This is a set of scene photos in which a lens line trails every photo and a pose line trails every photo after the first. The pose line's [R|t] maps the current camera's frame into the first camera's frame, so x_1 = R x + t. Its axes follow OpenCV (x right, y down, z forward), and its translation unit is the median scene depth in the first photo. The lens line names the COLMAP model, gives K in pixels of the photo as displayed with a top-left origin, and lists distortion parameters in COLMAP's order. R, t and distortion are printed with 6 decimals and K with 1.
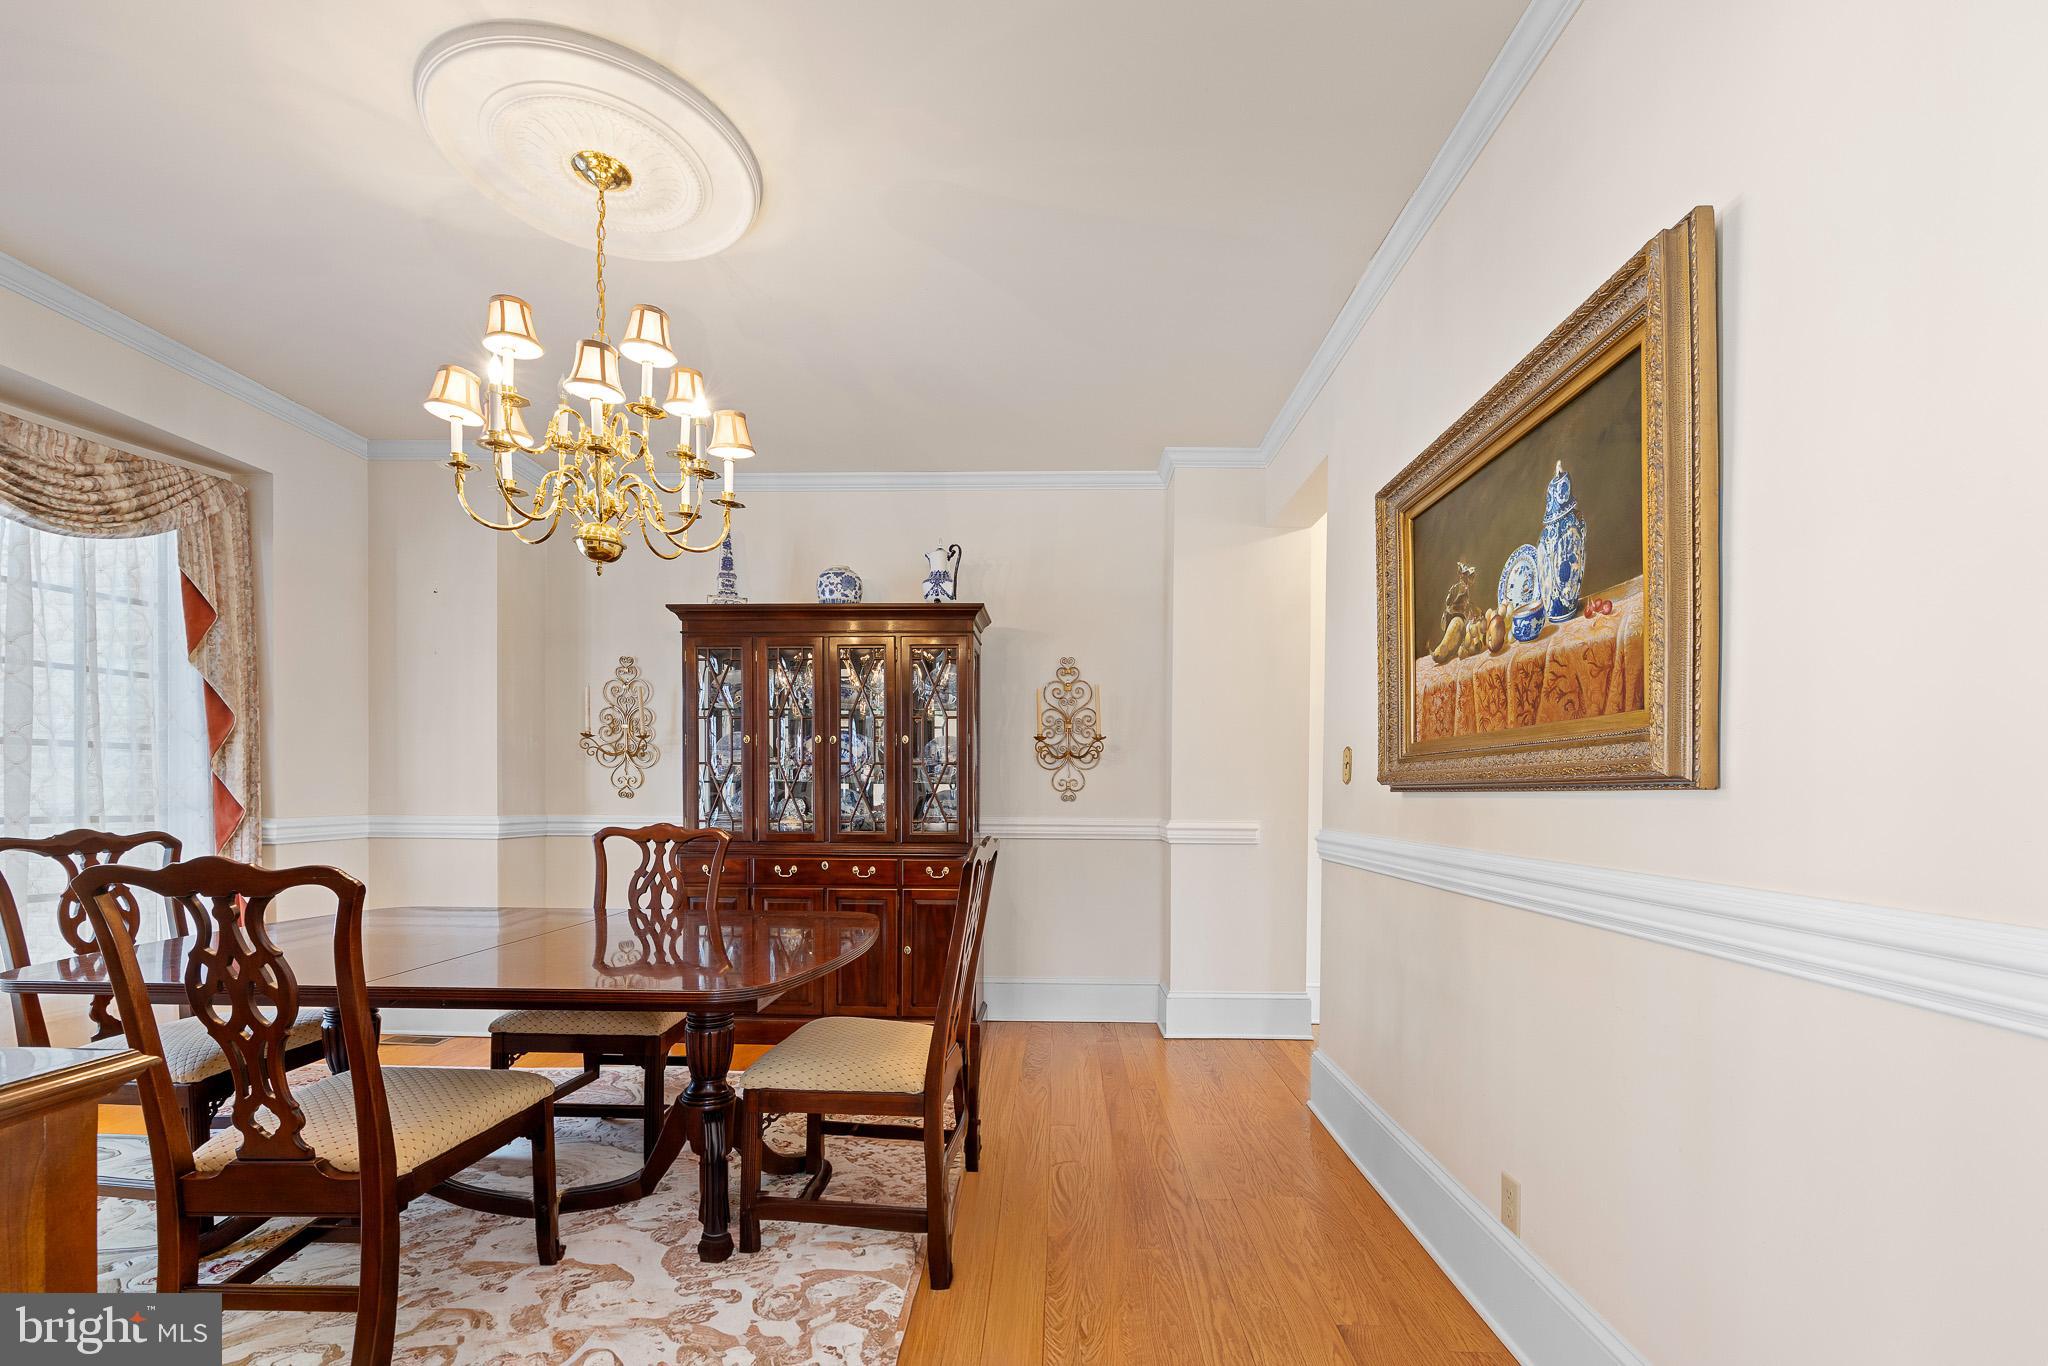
lens RADIAL K [[846.4, 0, 1022.9], [0, 846.4, 799.5], [0, 0, 1]] dist [-0.000190, 0.000327]
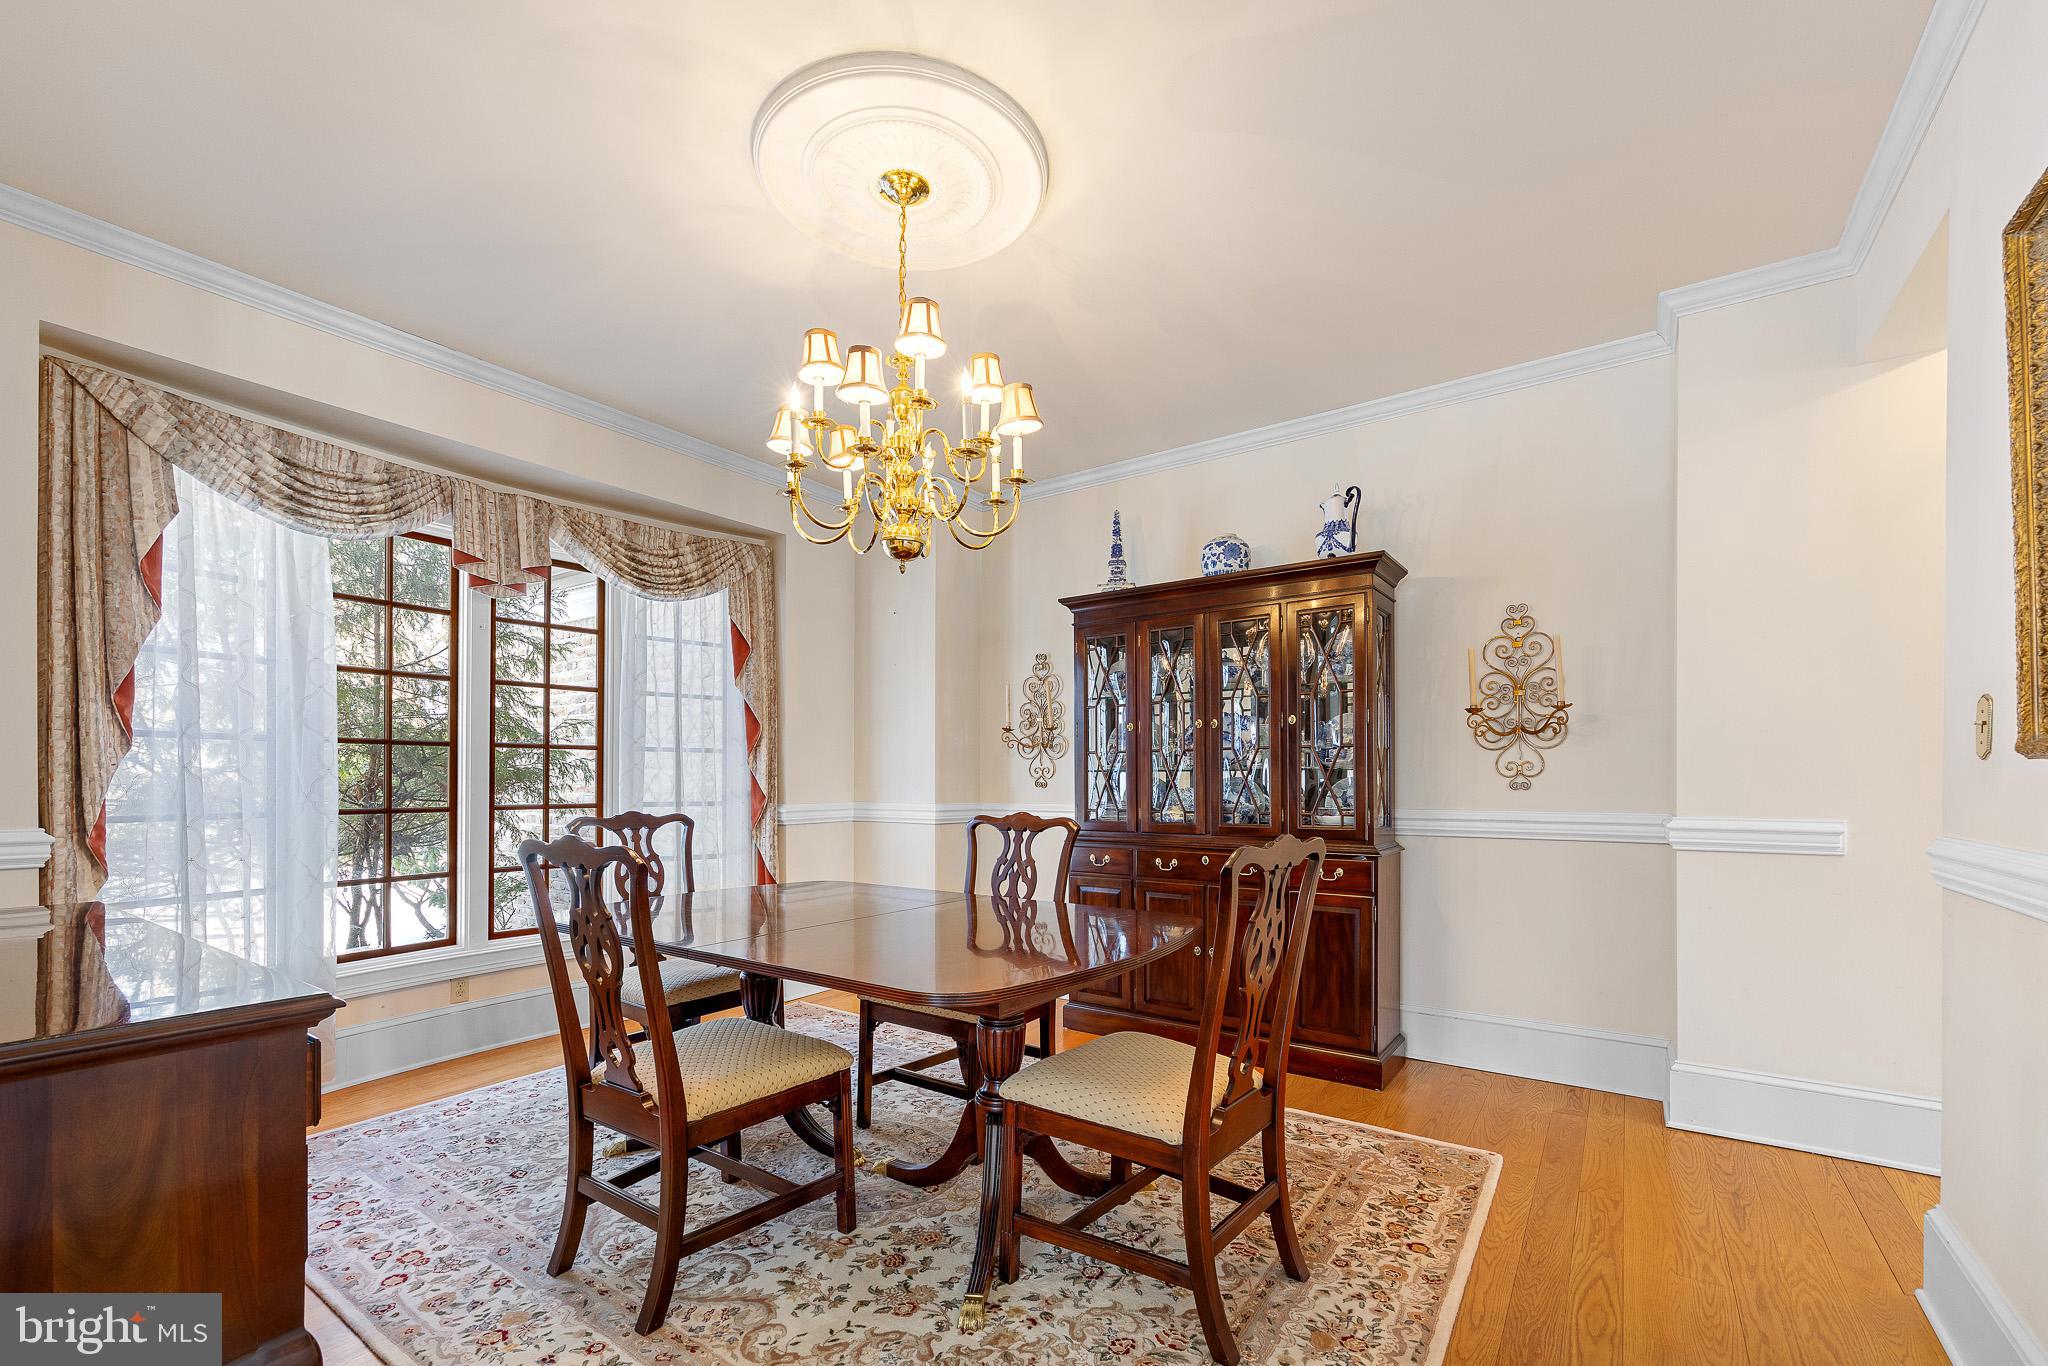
lens RADIAL K [[851.5, 0, 1026.2], [0, 851.5, 777.6], [0, 0, 1]] dist [-0.001093, 0.000555]
pose [[0.839498, -0.009460, -0.543281, 0.114621], [0.002204, 0.999899, -0.014005, 0.000692], [0.543359, 0.010560, 0.839434, 0.122705]]
